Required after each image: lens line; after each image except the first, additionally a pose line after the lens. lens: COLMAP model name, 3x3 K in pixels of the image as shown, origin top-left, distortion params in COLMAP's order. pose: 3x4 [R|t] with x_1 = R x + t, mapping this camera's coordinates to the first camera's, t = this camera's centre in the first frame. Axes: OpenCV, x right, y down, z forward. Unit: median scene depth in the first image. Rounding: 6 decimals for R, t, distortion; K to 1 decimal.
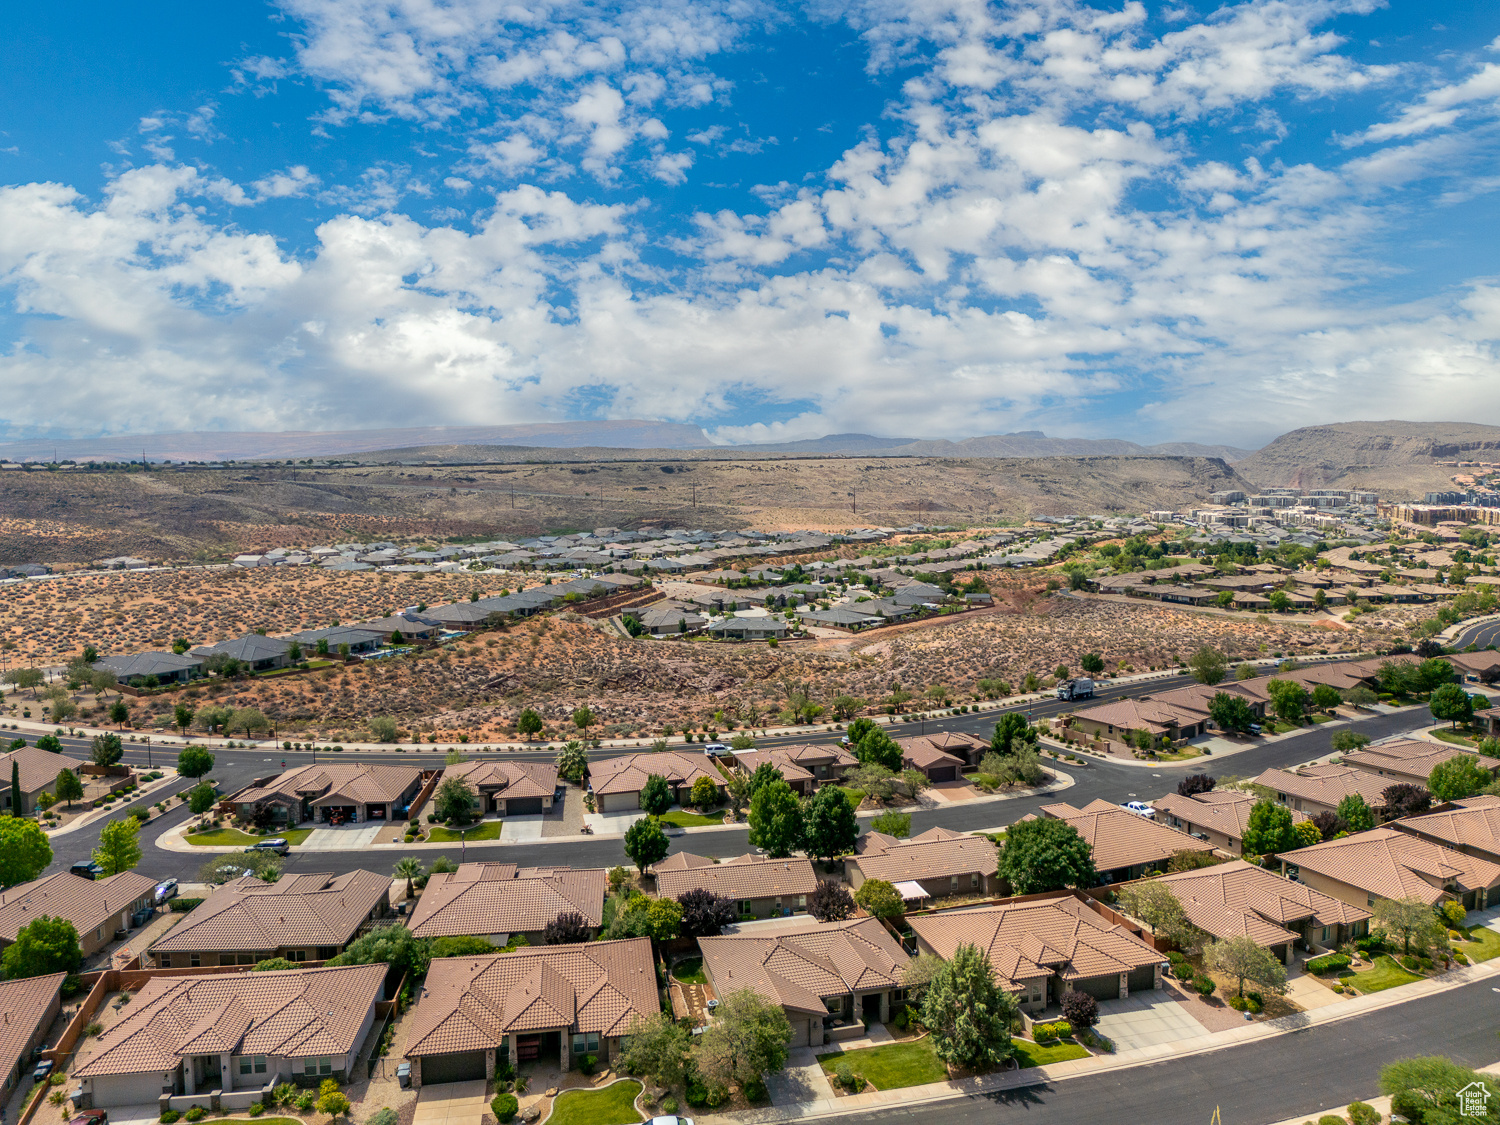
lens RADIAL K [[1047.9, 0, 747.4], [0, 1047.9, 561.4], [0, 0, 1]] dist [0.085514, -0.093158]
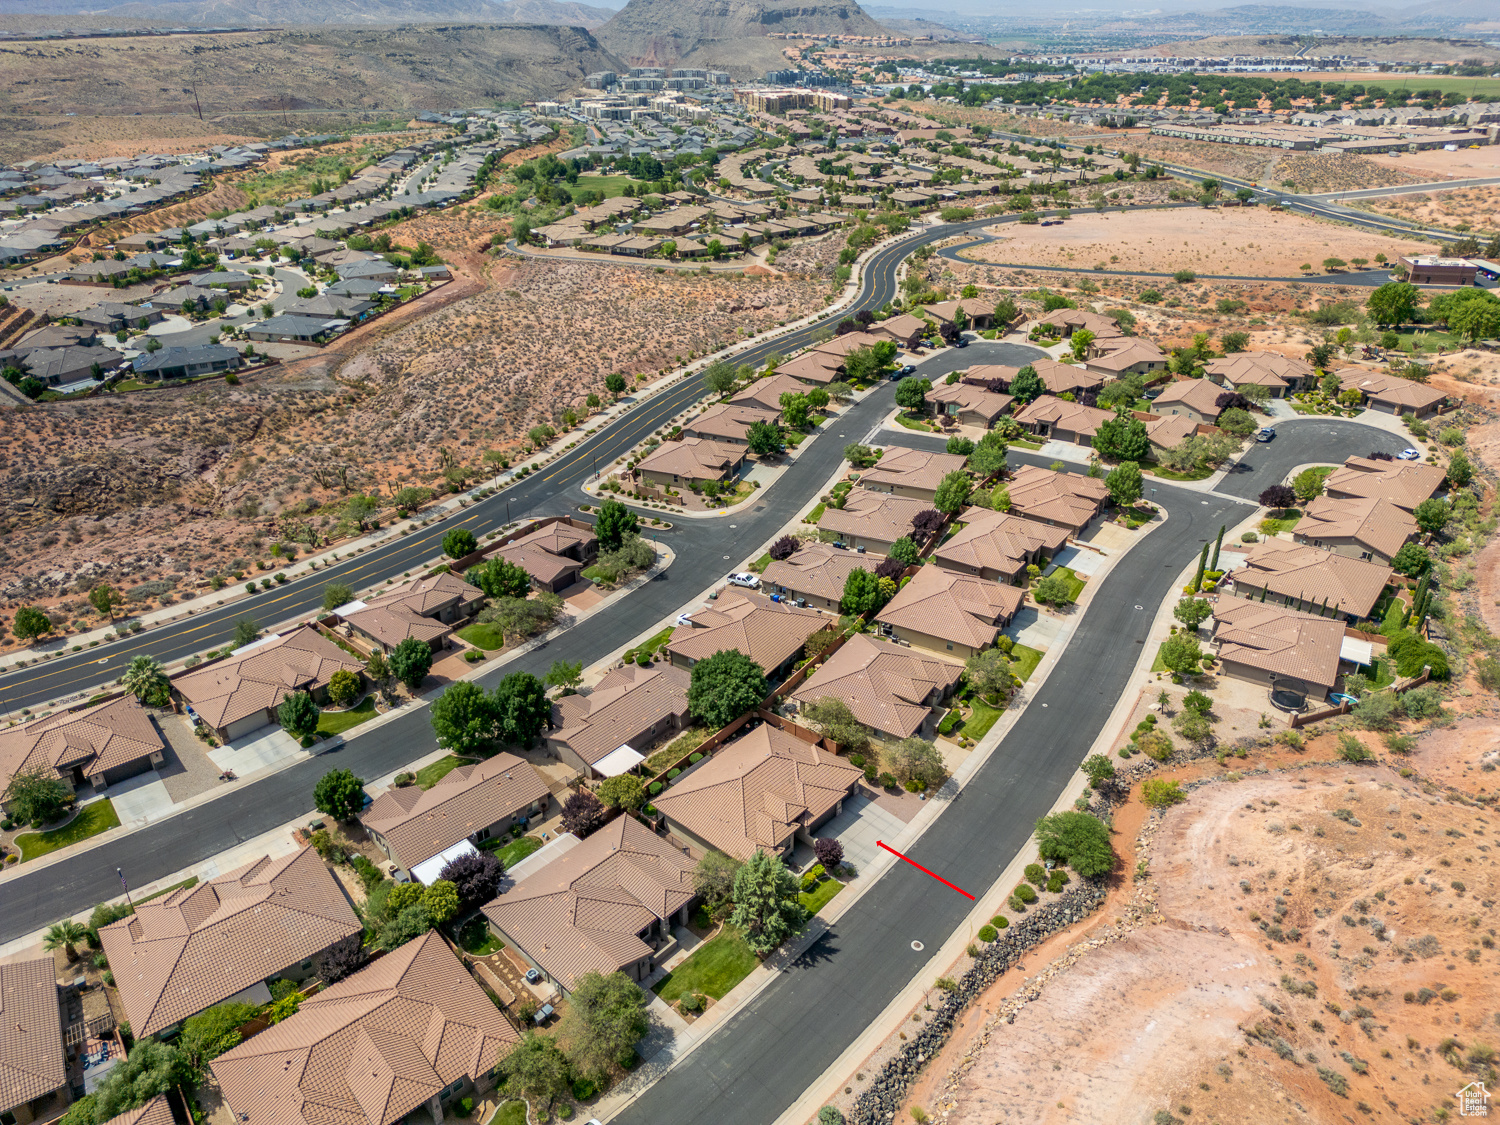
lens RADIAL K [[1047.9, 0, 747.4], [0, 1047.9, 561.4], [0, 0, 1]] dist [0.085514, -0.093158]
pose [[0.843766, -0.246373, 0.476821, -0.186767], [0.051528, 0.921496, 0.384955, -0.255156], [-0.534231, -0.300243, 0.790222, 0.143488]]
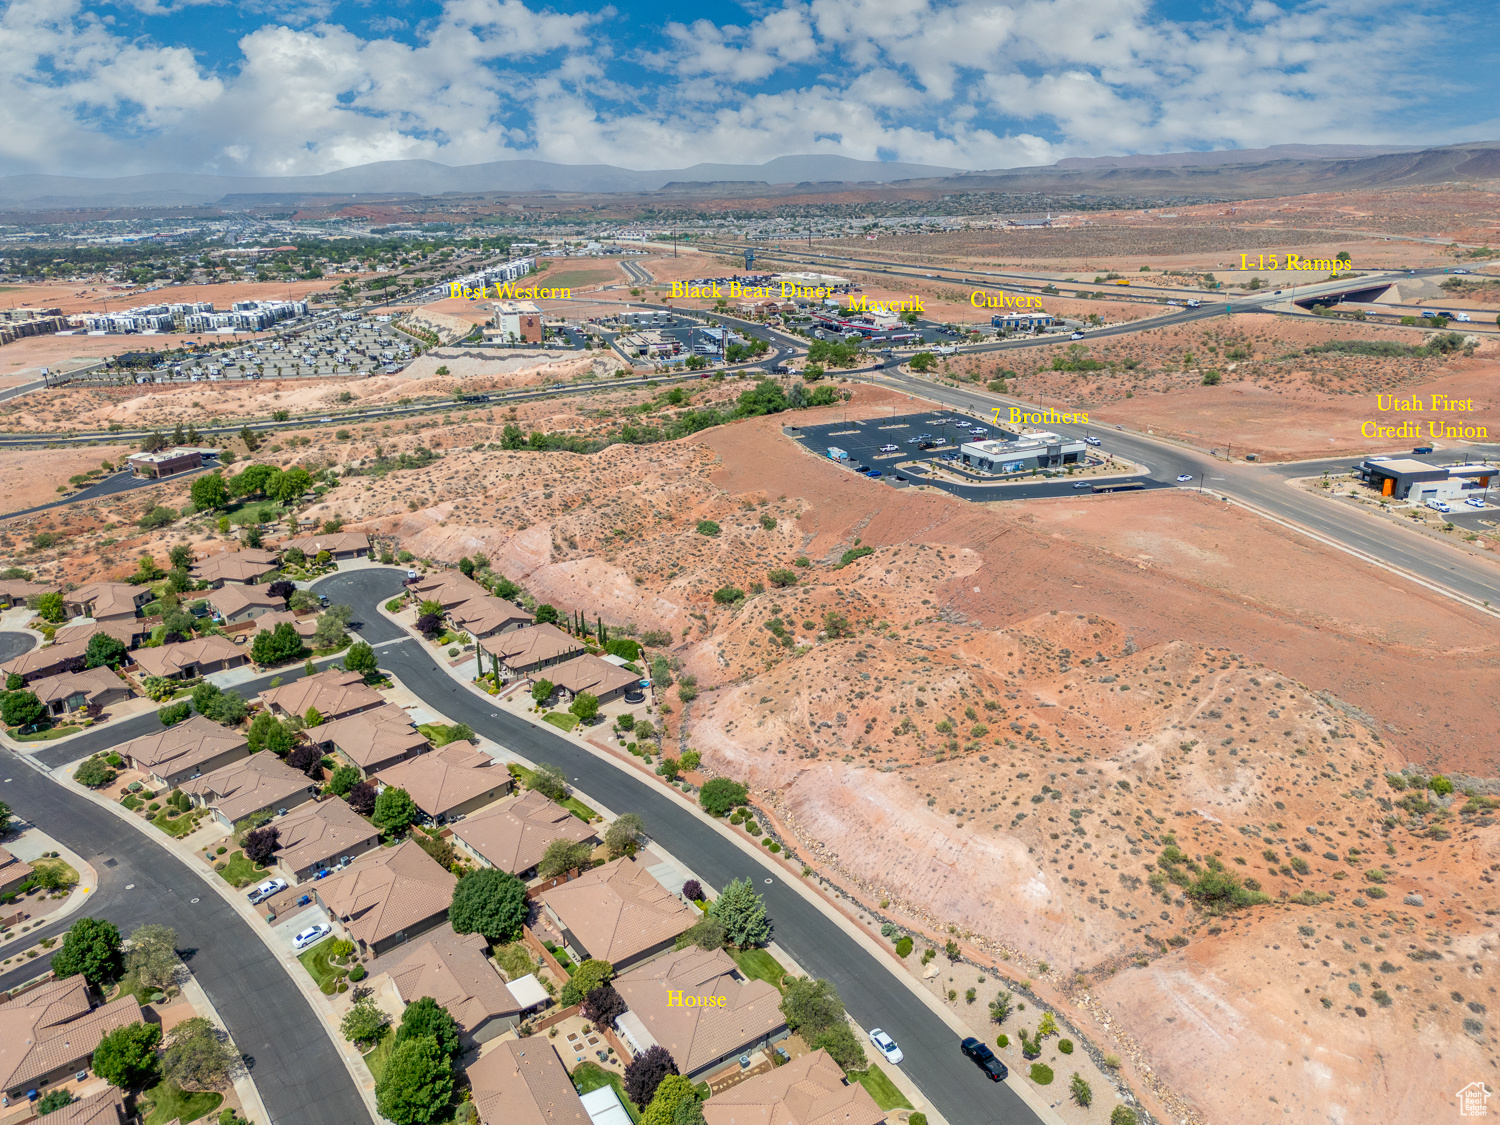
lens RADIAL K [[1047.9, 0, 747.4], [0, 1047.9, 561.4], [0, 0, 1]] dist [0.085514, -0.093158]
pose [[-0.336030, -0.302404, 0.891984, -0.776141], [0.106119, 0.928868, 0.354886, -0.479626], [-0.935854, 0.213908, -0.280036, 0.926597]]
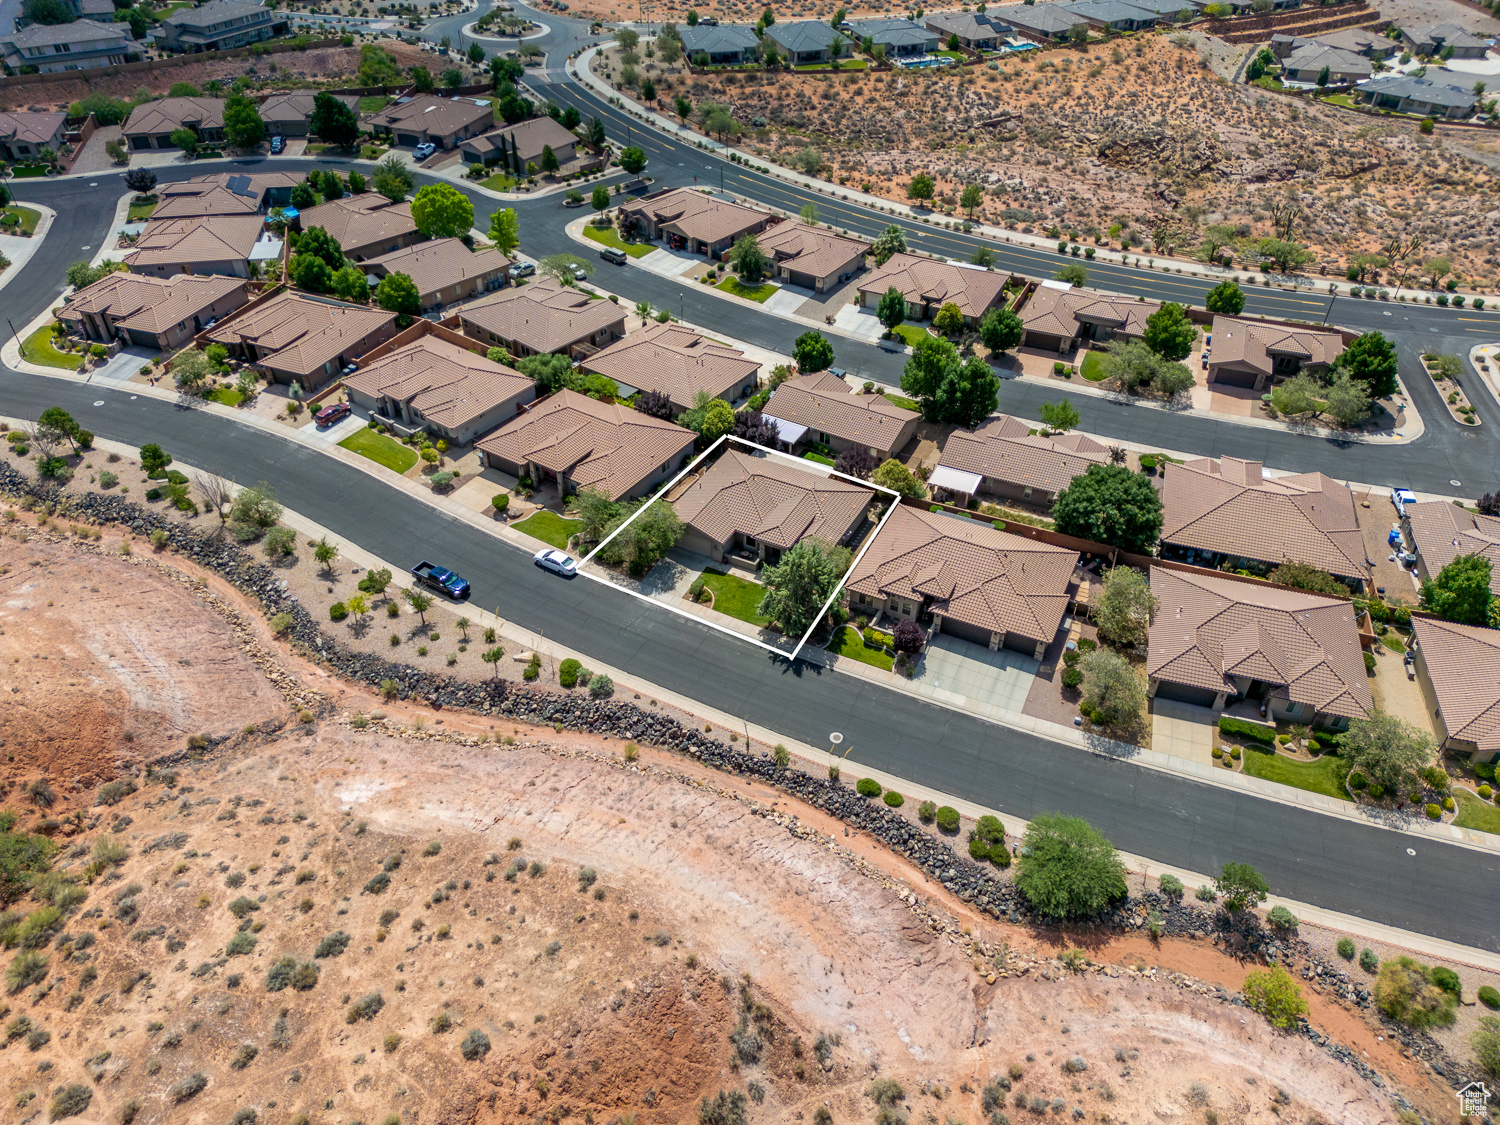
lens RADIAL K [[1047.9, 0, 747.4], [0, 1047.9, 561.4], [0, 0, 1]] dist [0.085514, -0.093158]
pose [[0.741925, 0.429419, -0.514925, 0.515964], [-0.077455, 0.817742, 0.570350, -0.178605], [0.665994, -0.383273, 0.639964, 0.164092]]
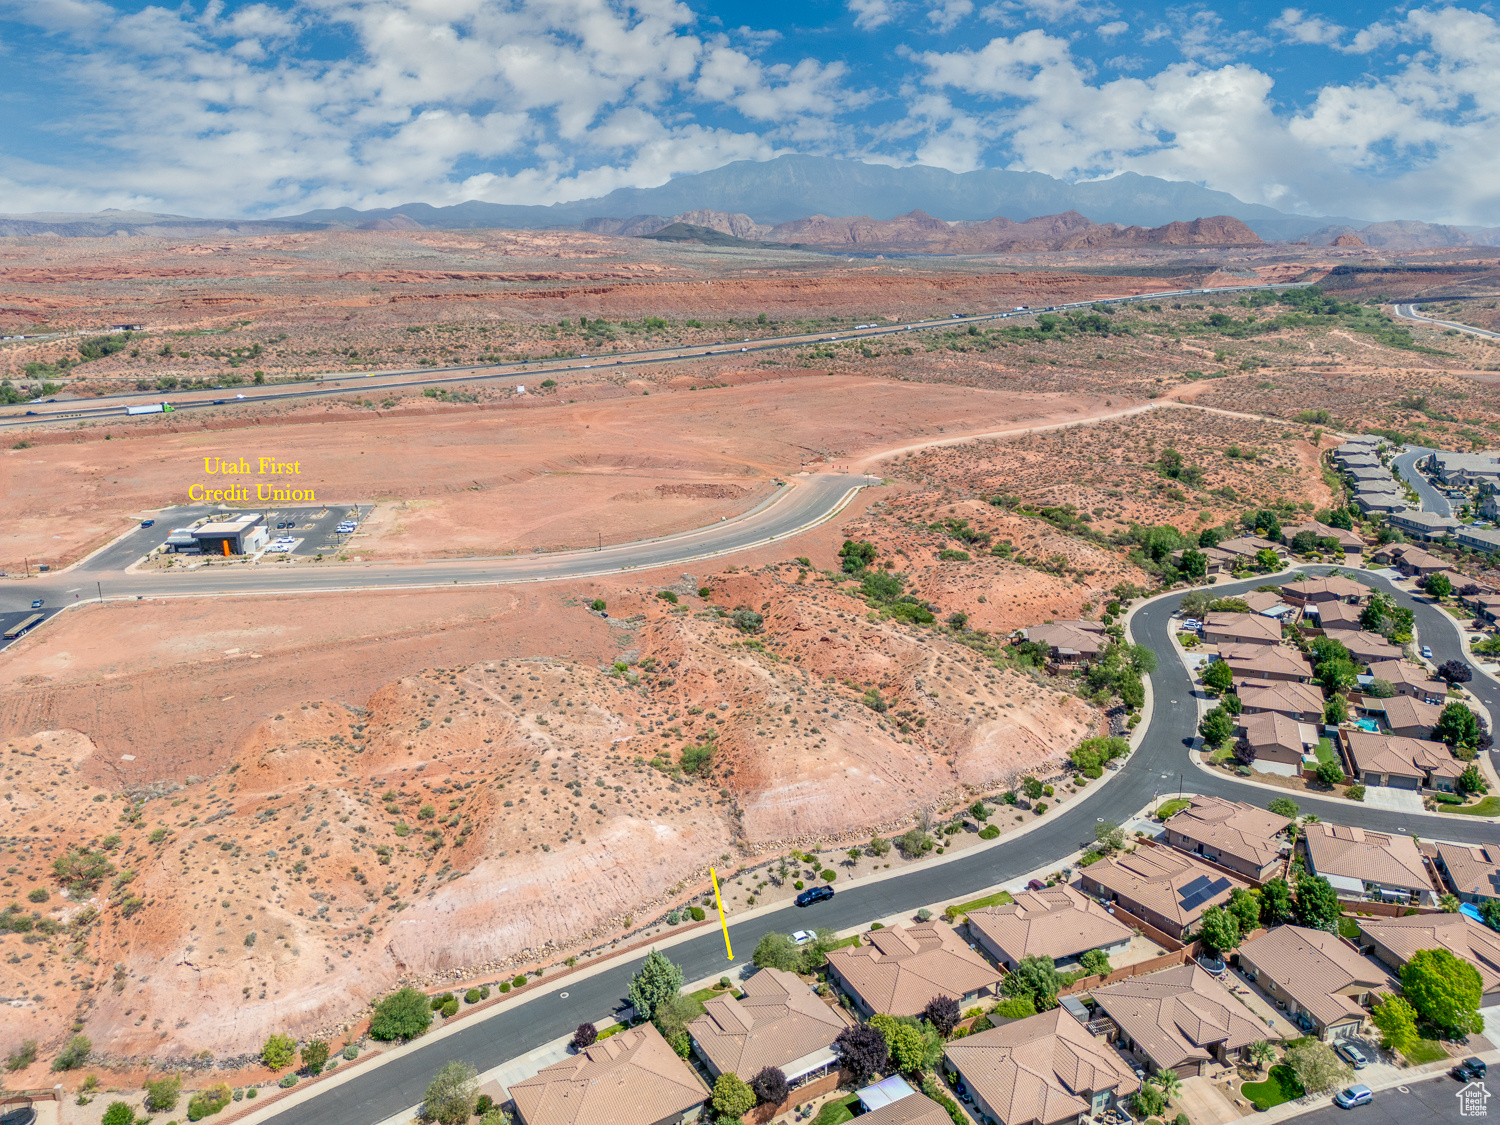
lens RADIAL K [[1047.9, 0, 747.4], [0, 1047.9, 561.4], [0, 0, 1]] dist [0.085514, -0.093158]
pose [[-0.958279, 0.079919, -0.274433, 0.329477], [-0.020637, 0.938267, 0.345297, -0.543047], [0.285087, 0.336554, -0.897472, 1.597897]]
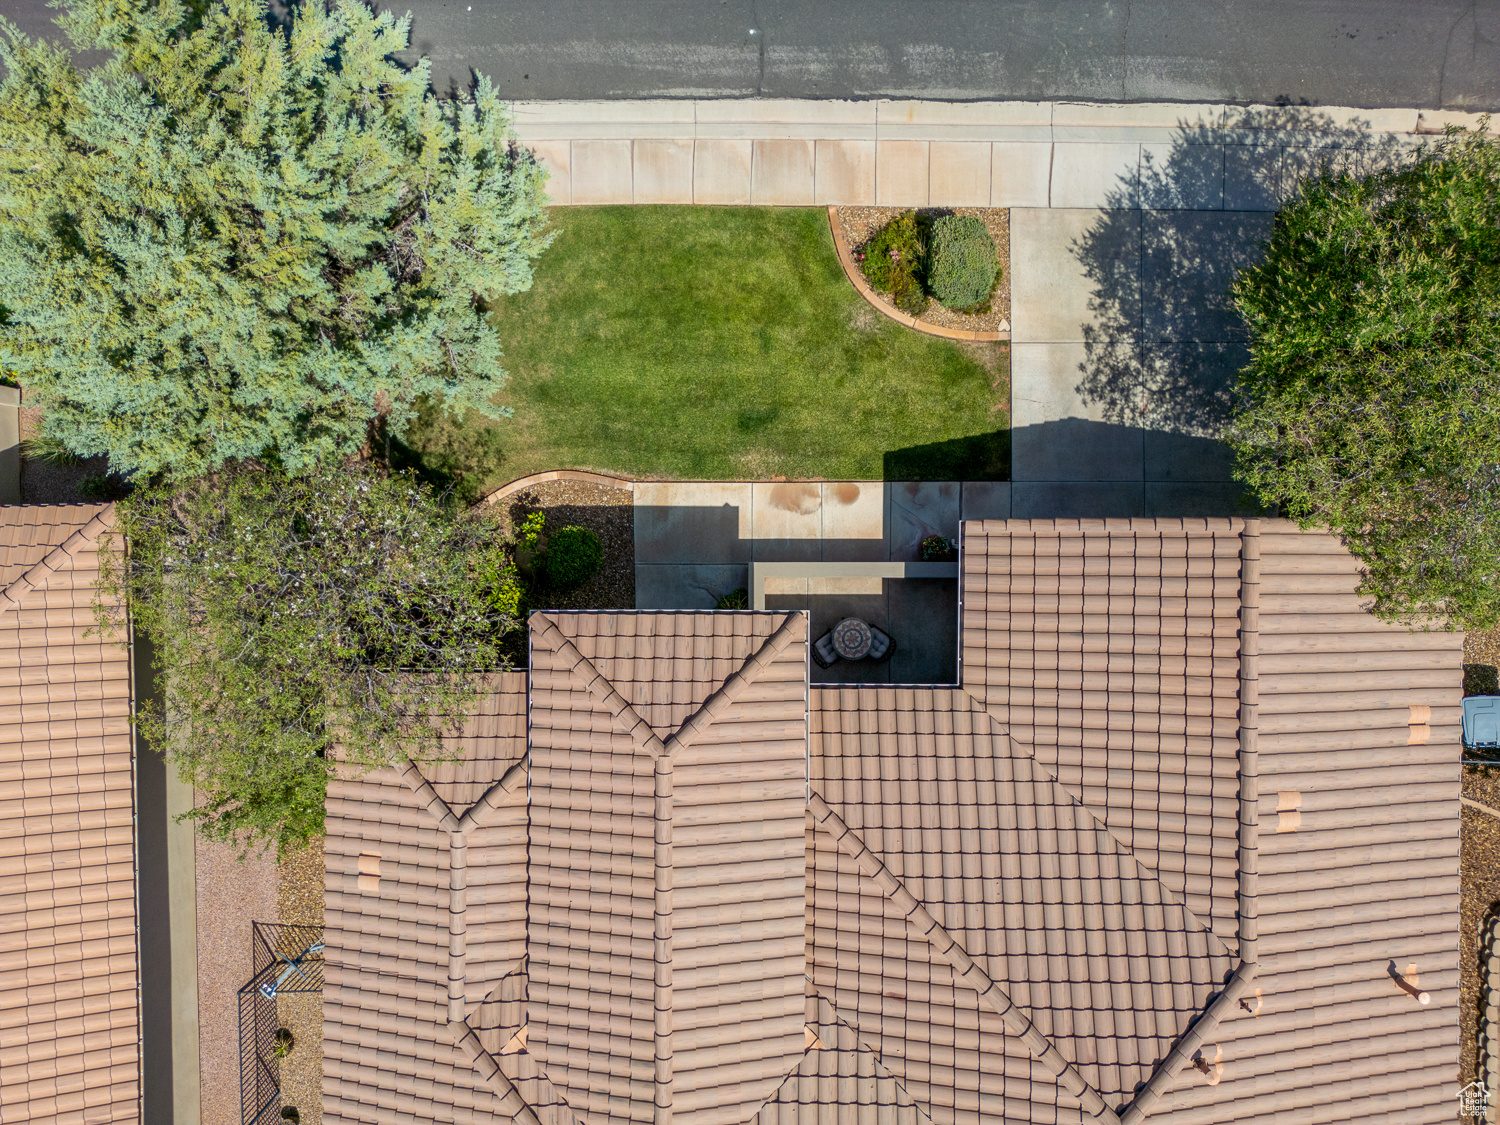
lens RADIAL K [[1076.7, 0, 739.7], [0, 1076.7, 560.0], [0, 0, 1]] dist [0.096757, -0.103616]
pose [[-0.966617, -0.256019, 0.010275, 0.079191], [0.038833, -0.106741, 0.993528, 0.158582], [-0.253266, 0.960760, 0.113120, 0.700365]]
